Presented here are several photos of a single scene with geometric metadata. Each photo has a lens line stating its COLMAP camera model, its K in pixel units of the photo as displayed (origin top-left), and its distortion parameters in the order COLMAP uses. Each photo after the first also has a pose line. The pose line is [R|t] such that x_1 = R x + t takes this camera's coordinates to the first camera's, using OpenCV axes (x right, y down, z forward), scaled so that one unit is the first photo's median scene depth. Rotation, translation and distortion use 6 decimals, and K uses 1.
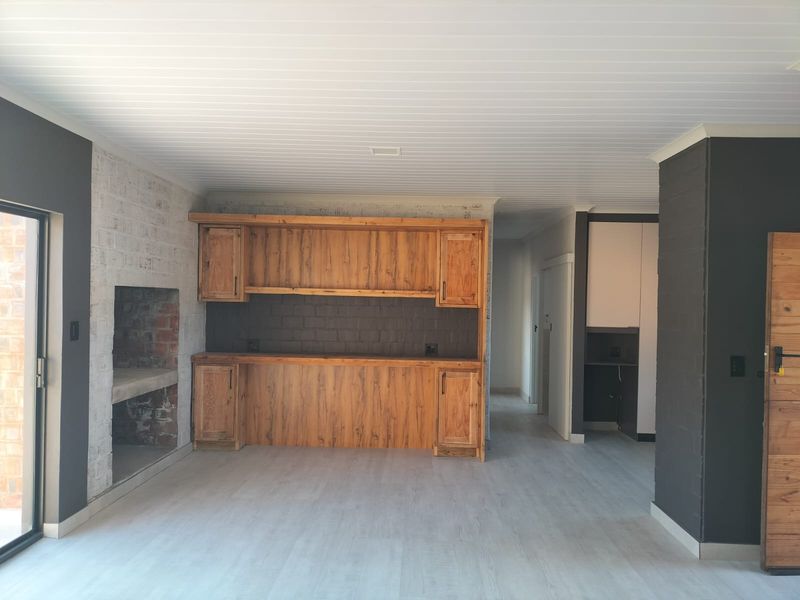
lens RADIAL K [[582.4, 0, 431.1], [0, 582.4, 302.4], [0, 0, 1]] dist [-0.004456, -0.002262]
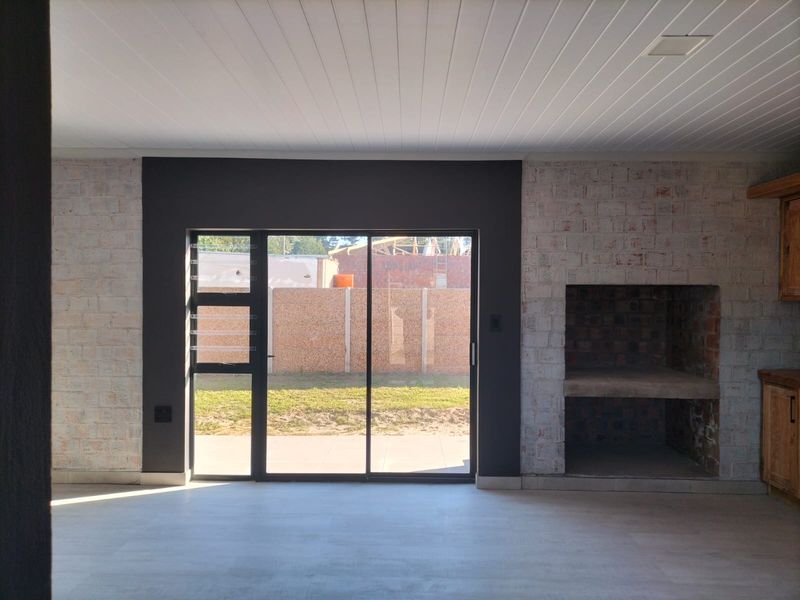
lens RADIAL K [[606.5, 0, 397.6], [0, 606.5, 304.2], [0, 0, 1]] dist [0.082914, -0.071583]
pose [[-0.019184, -0.001314, -0.999815, 0.498789], [-0.007601, 0.999970, -0.001169, 0.009303], [0.999787, 0.007577, -0.019193, 0.620528]]
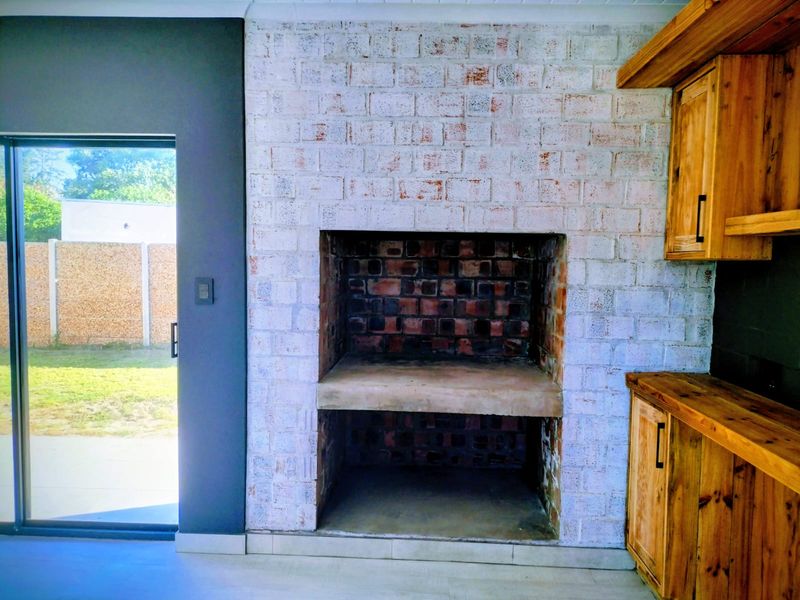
lens RADIAL K [[602.7, 0, 400.0], [0, 602.7, 300.0], [0, 0, 1]] dist [0.123142, -0.174858]
pose [[-0.055687, 0.049475, -0.997222, 0.115263], [-0.021313, 0.998485, 0.050728, 0.011853], [0.998221, 0.024079, -0.054548, 0.980697]]
